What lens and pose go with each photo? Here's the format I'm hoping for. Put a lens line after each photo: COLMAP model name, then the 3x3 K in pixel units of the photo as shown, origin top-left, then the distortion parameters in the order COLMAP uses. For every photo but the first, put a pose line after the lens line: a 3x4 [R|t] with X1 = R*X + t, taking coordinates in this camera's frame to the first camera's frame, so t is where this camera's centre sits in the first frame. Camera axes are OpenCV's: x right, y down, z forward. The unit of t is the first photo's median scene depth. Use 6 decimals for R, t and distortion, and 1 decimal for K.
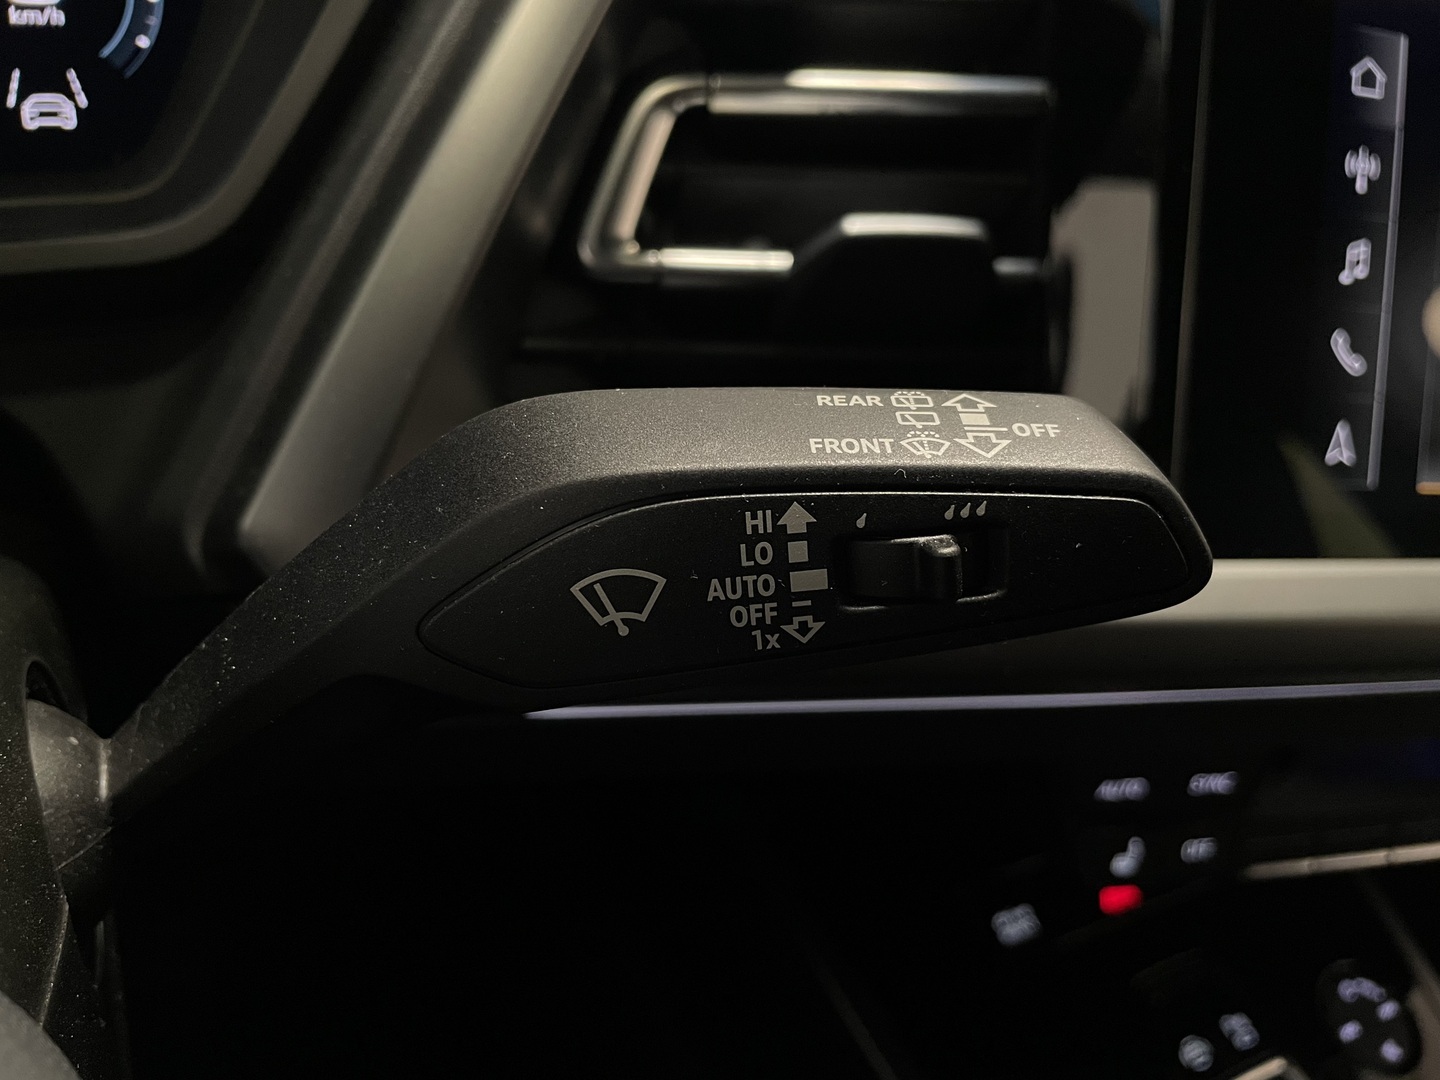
lens RADIAL K [[1107.1, 0, 706.0], [0, 1107.1, 480.7], [0, 0, 1]] dist [0.003470, -0.005877]
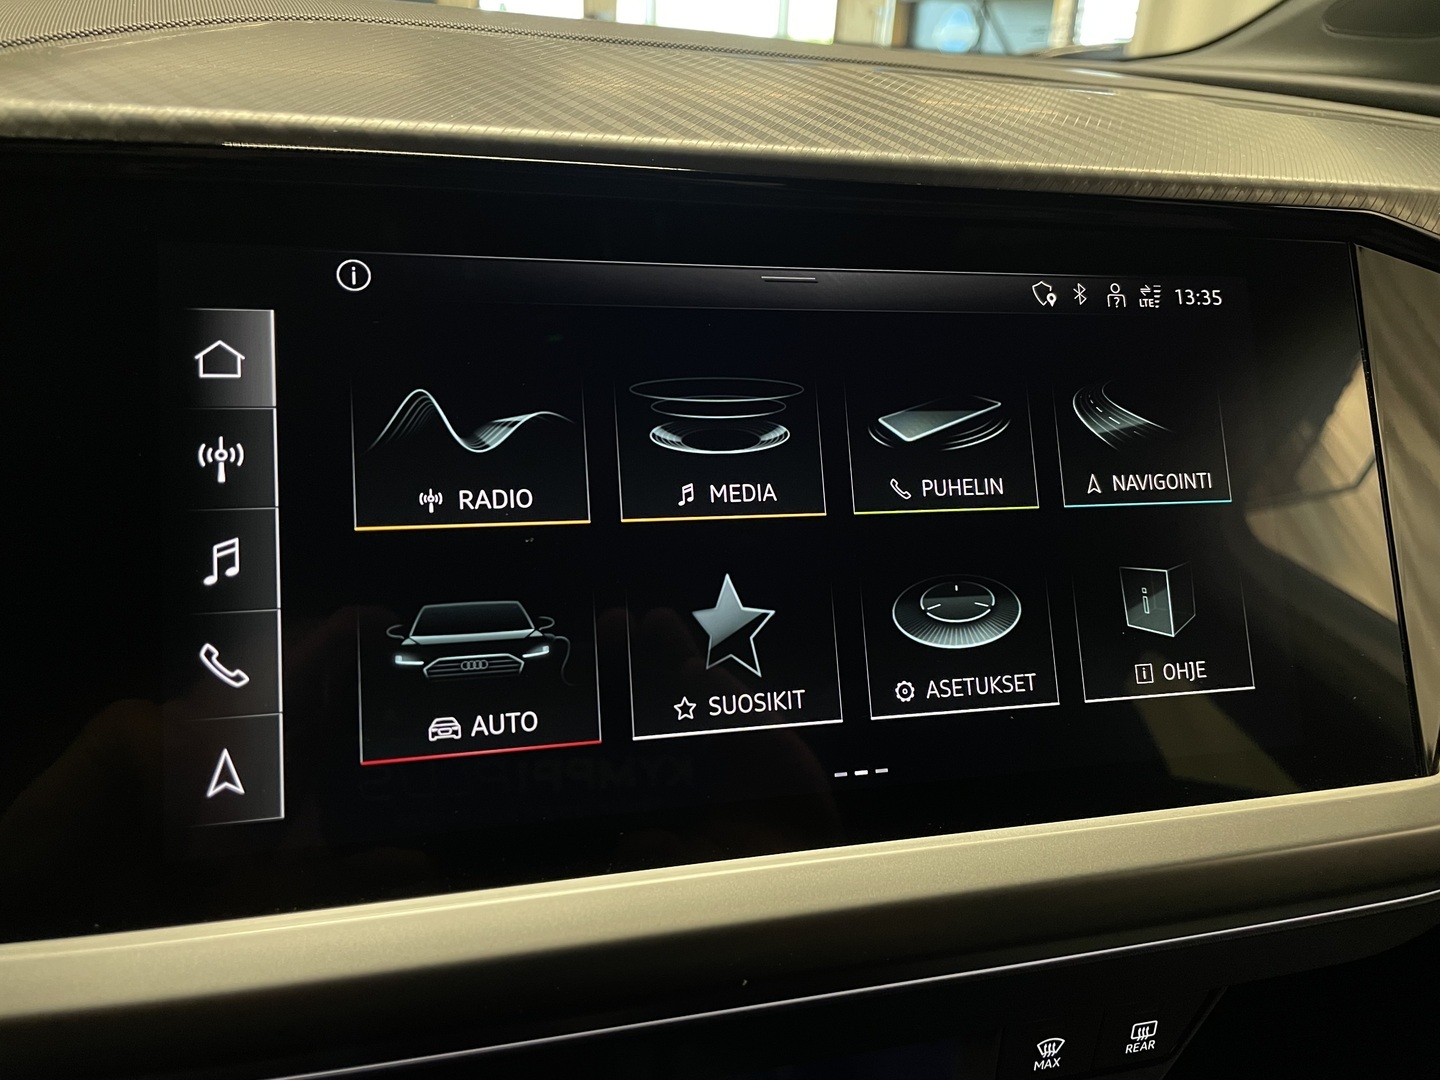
lens RADIAL K [[1086.1, 0, 727.8], [0, 1086.1, 525.9], [0, 0, 1]] dist [0.065118, -0.095536]
pose [[0.994831, -0.100447, -0.014864, 1.098822], [0.096045, 0.978357, -0.183286, -0.030739], [0.032953, 0.180911, 0.982947, 0.173905]]
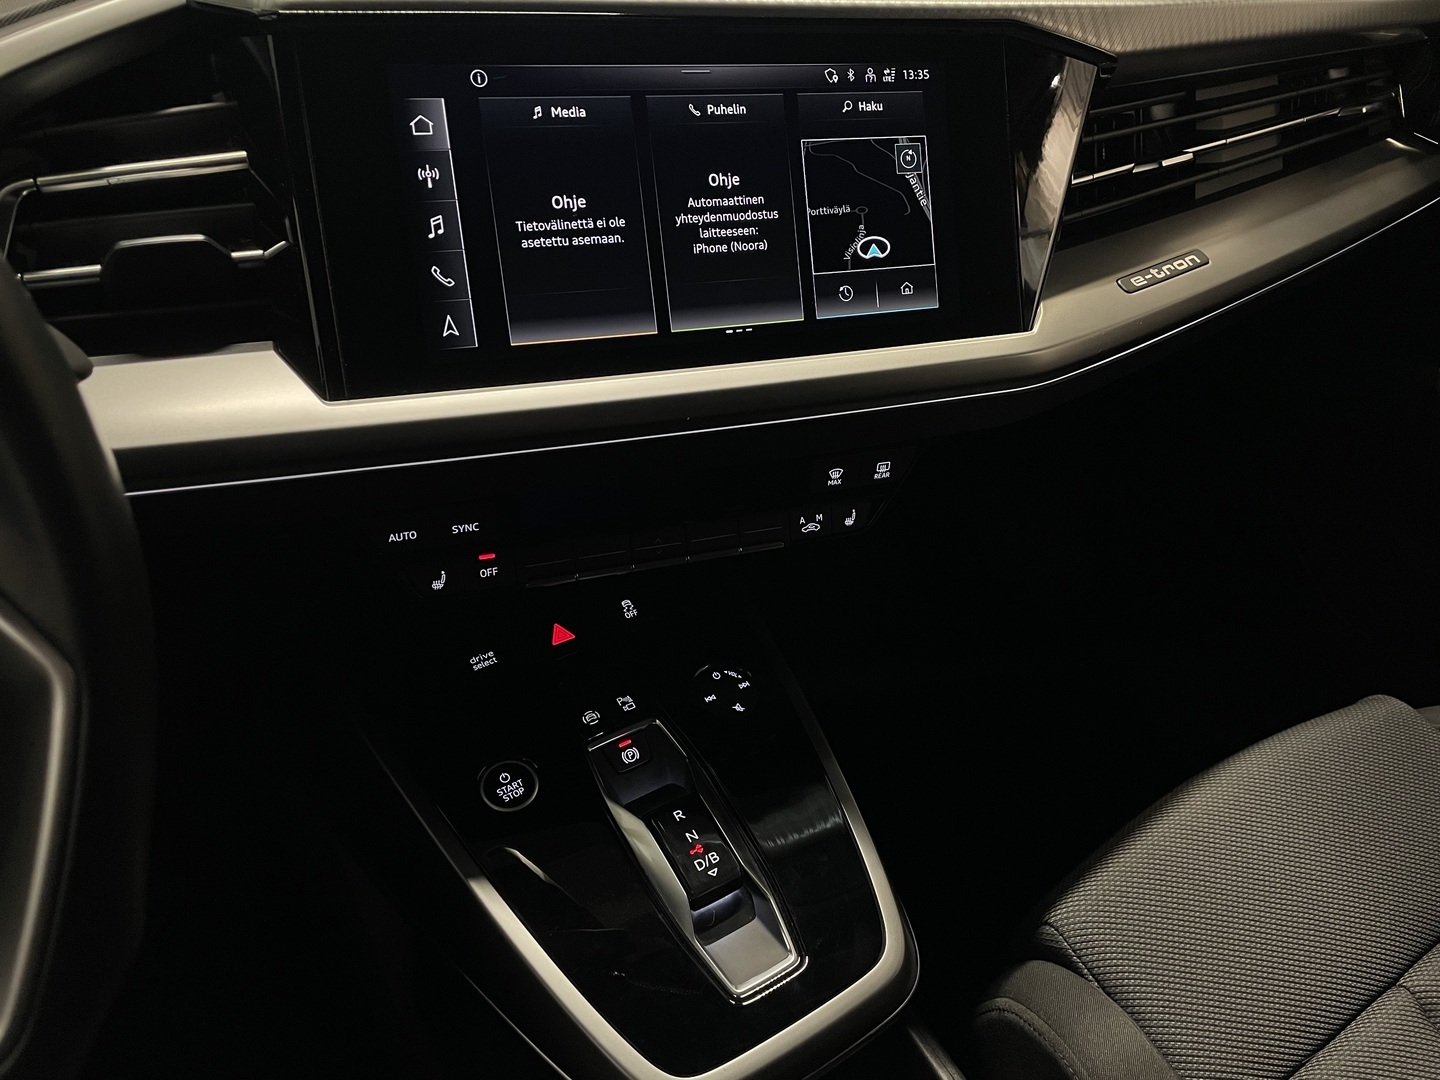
lens RADIAL K [[1086.1, 0, 720.6], [0, 1086.1, 523.1], [0, 0, 1]] dist [0.065118, -0.095536]
pose [[0.989137, -0.141934, 0.038256, 1.009711], [0.139455, 0.988339, 0.061143, 0.272733], [-0.046488, -0.055144, 0.997396, -0.965359]]
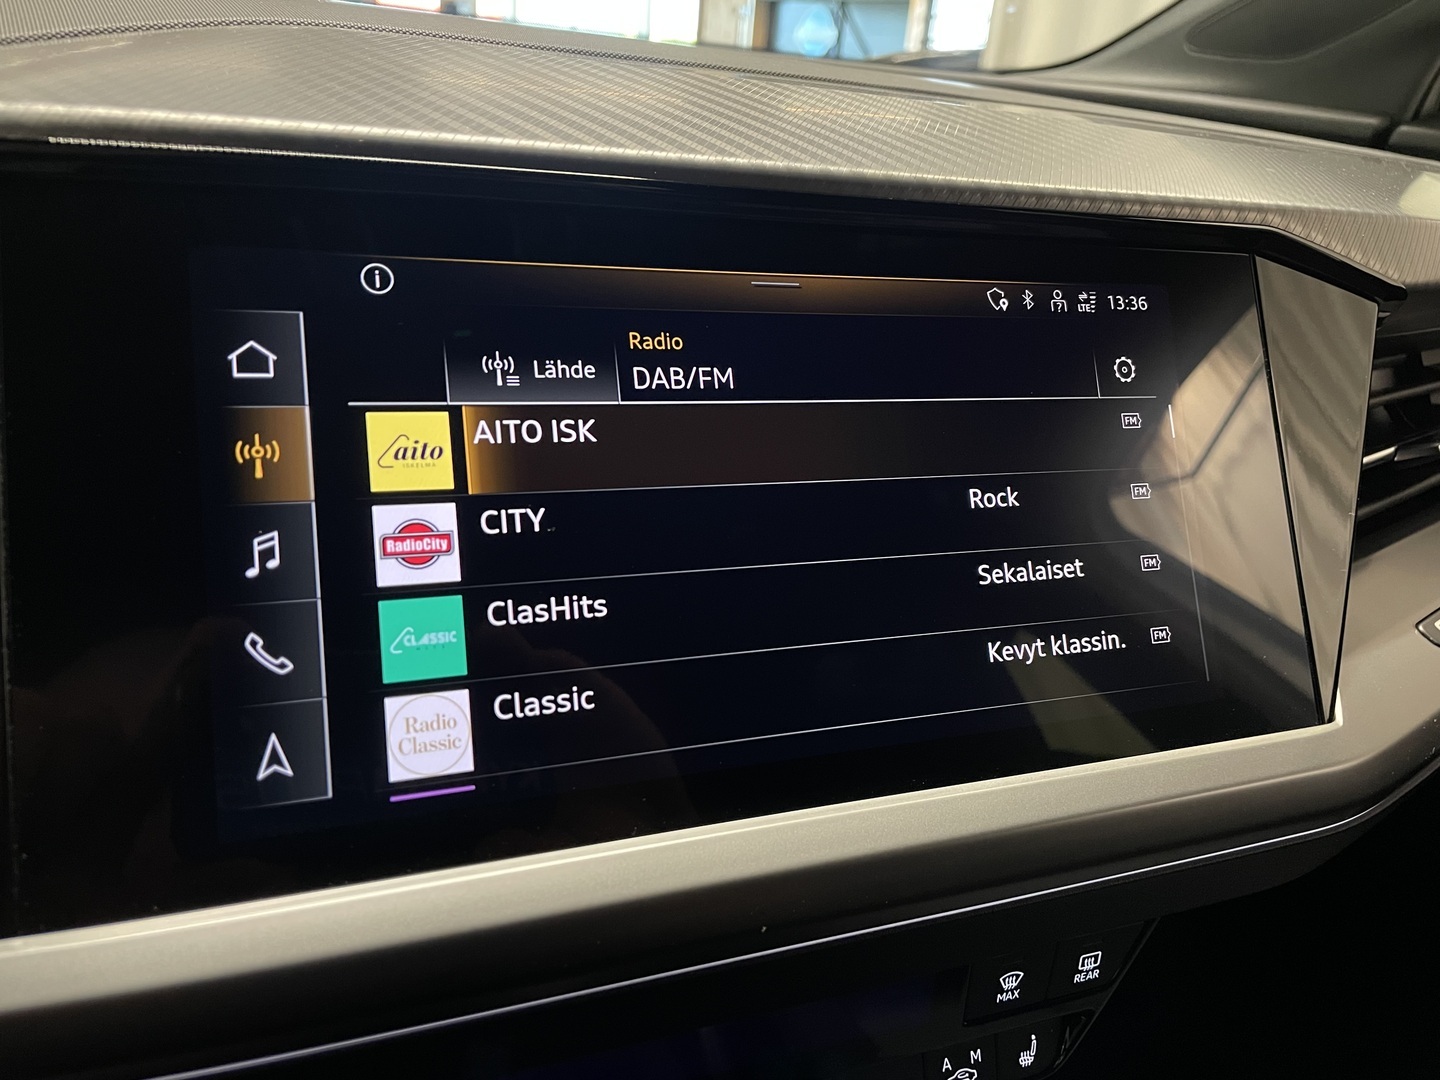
lens RADIAL K [[1086.1, 0, 722.1], [0, 1086.1, 527.3], [0, 0, 1]] dist [0.065118, -0.095536]
pose [[0.988241, -0.117621, 0.097703, 0.960634], [0.132571, 0.977485, -0.164159, -0.023560], [-0.076195, 0.175181, 0.981583, 0.094173]]
